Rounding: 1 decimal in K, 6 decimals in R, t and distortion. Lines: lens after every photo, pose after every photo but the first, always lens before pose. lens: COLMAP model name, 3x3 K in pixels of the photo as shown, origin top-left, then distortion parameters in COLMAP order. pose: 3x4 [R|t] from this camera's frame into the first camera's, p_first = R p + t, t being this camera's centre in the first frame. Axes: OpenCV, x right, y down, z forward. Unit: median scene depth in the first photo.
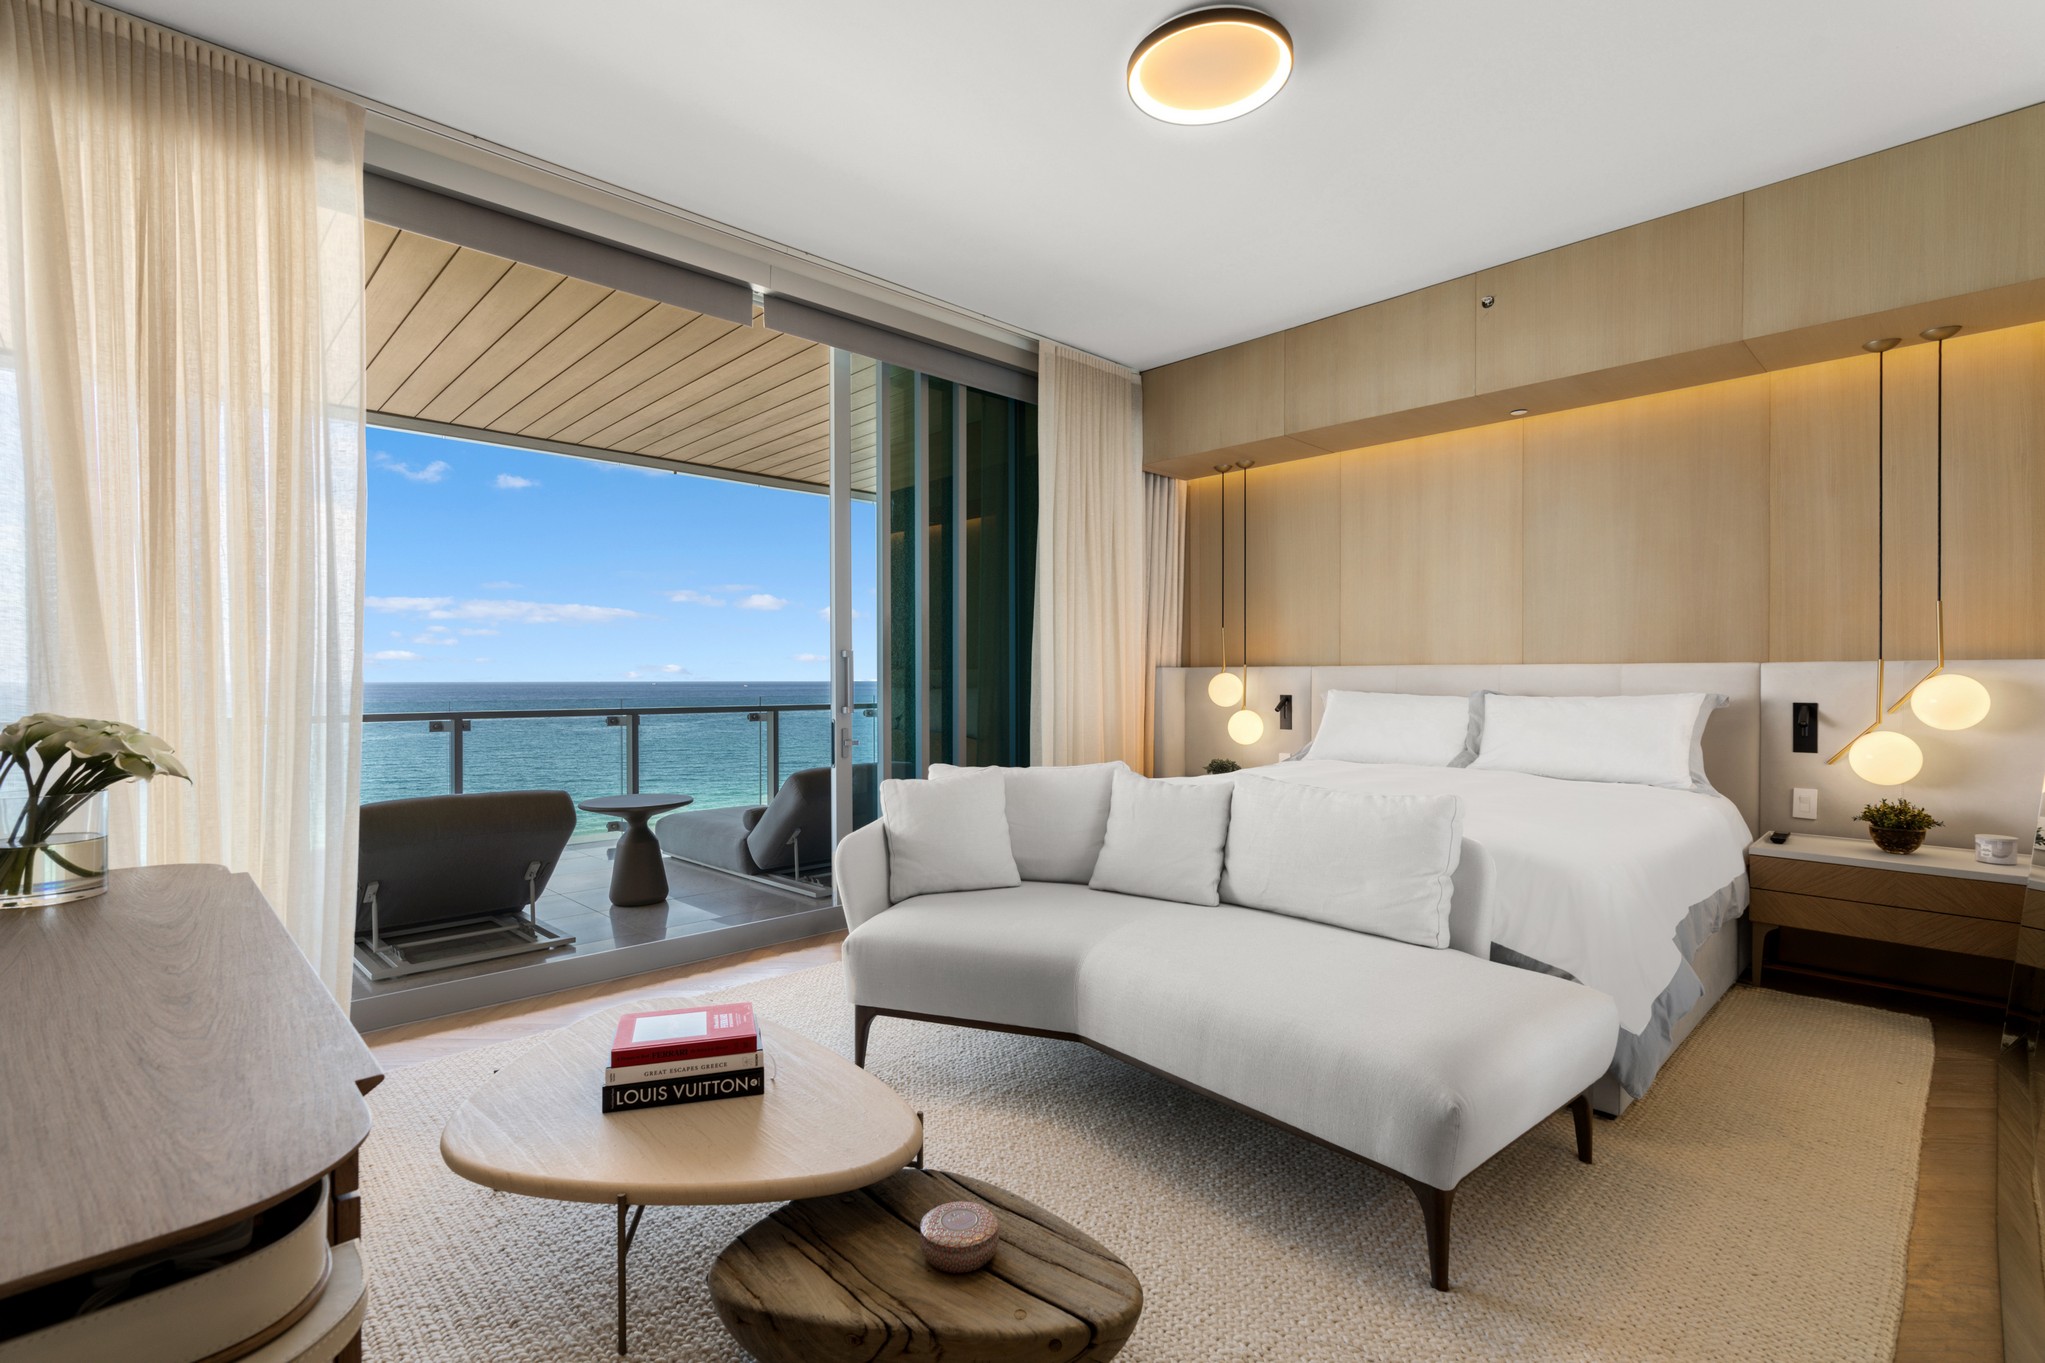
lens RADIAL K [[938.9, 0, 1018.4], [0, 938.9, 690.2], [0, 0, 1]] dist [-0.002623, -0.000132]
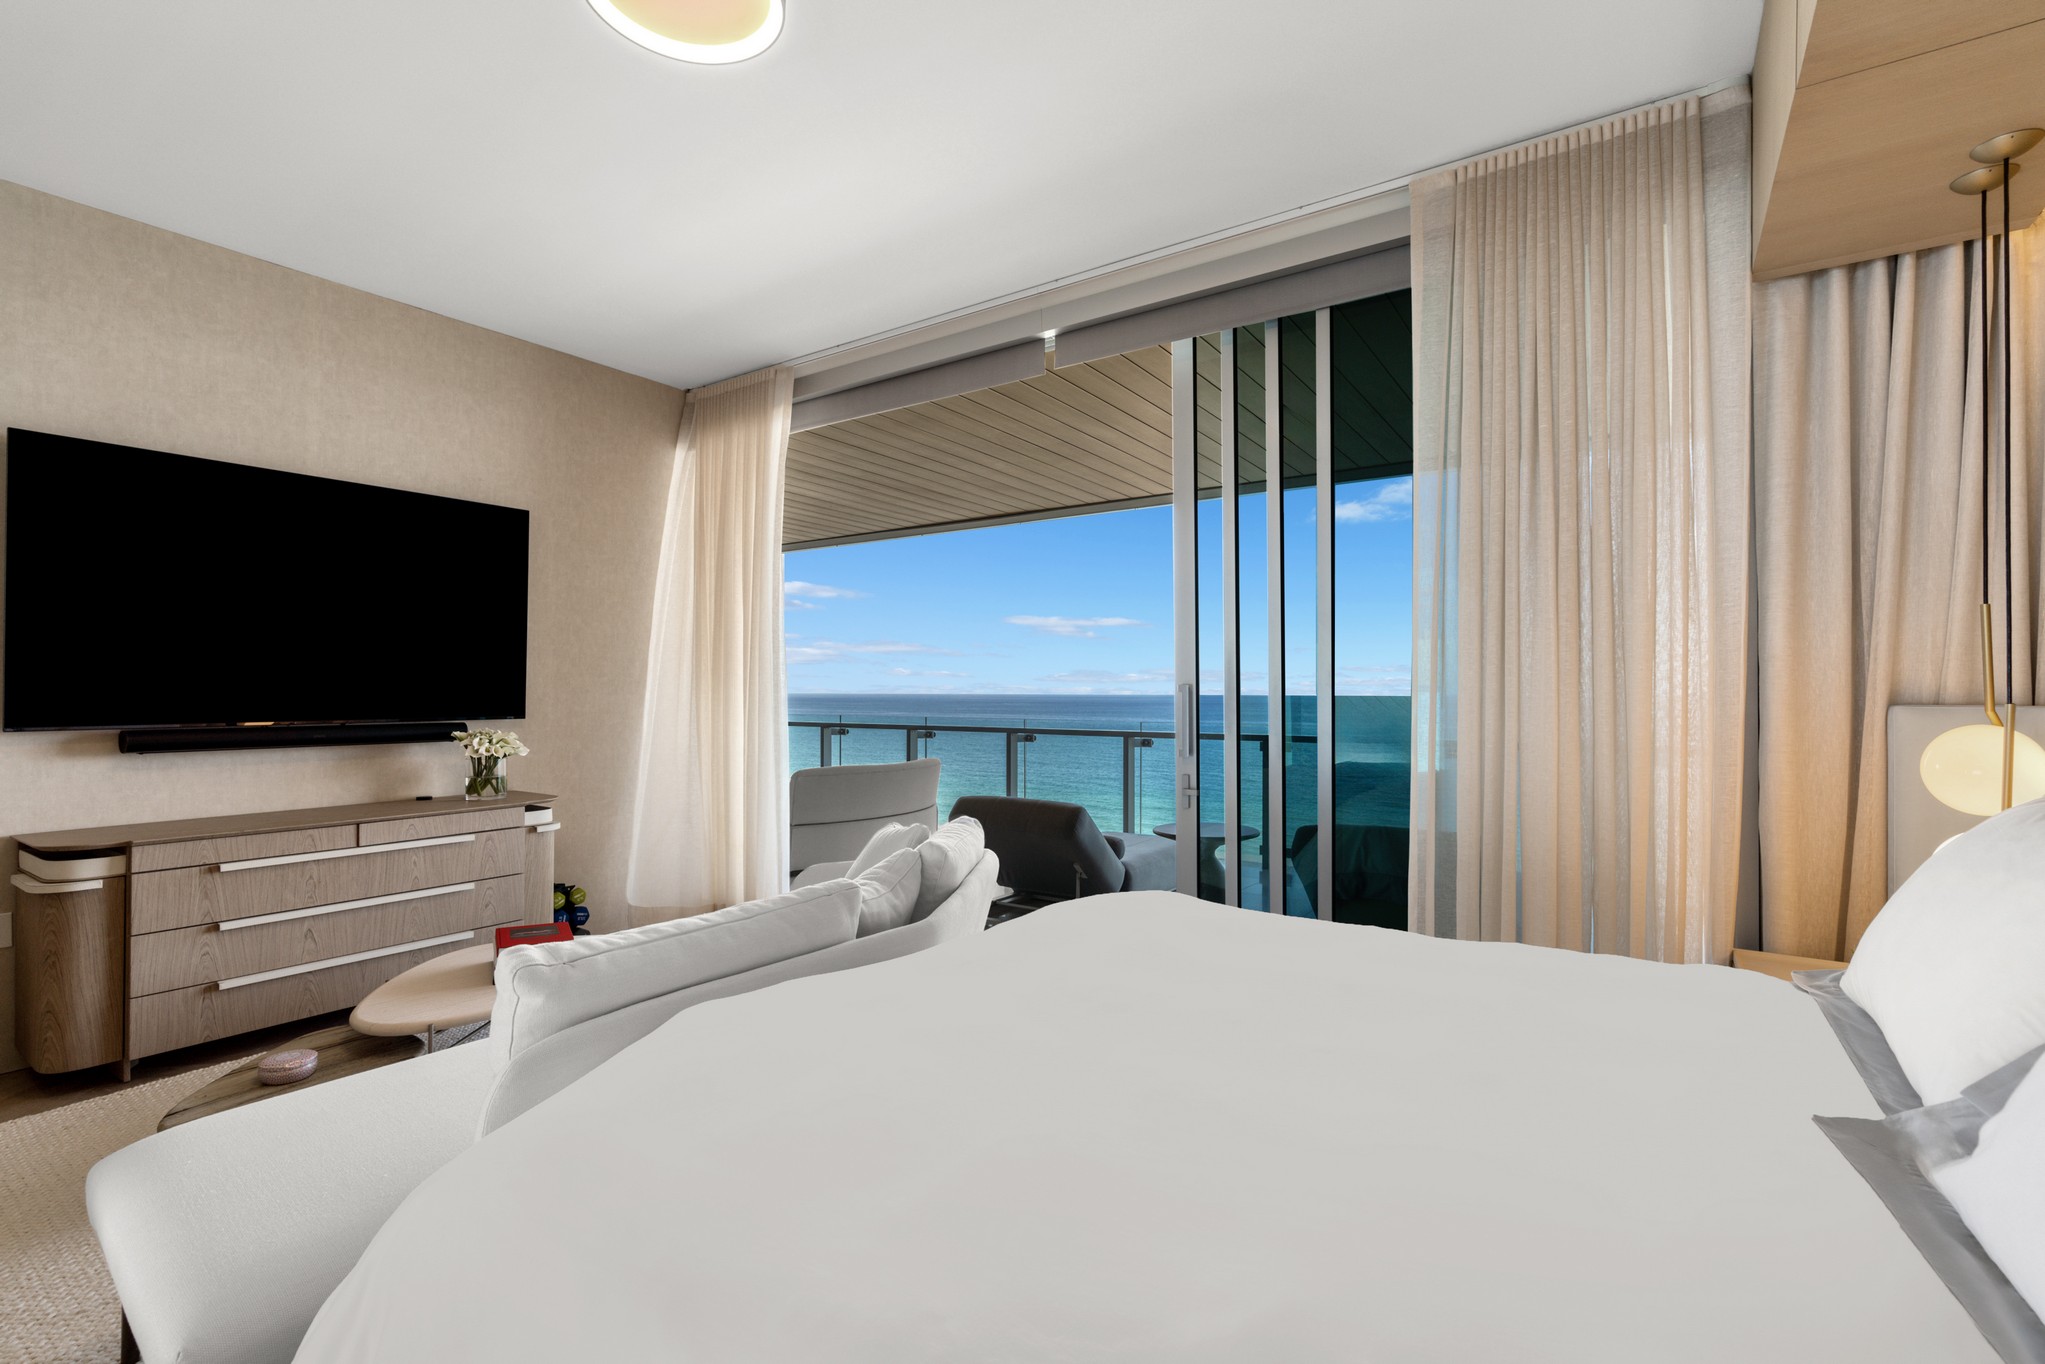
lens RADIAL K [[938.9, 0, 1026.3], [0, 938.9, 687.8], [0, 0, 1]] dist [-0.002623, -0.000132]
pose [[0.209358, -0.006035, -0.977820, 0.684345], [-0.008265, 0.999934, -0.007941, -0.031947], [0.977804, 0.009744, 0.209294, 0.729808]]
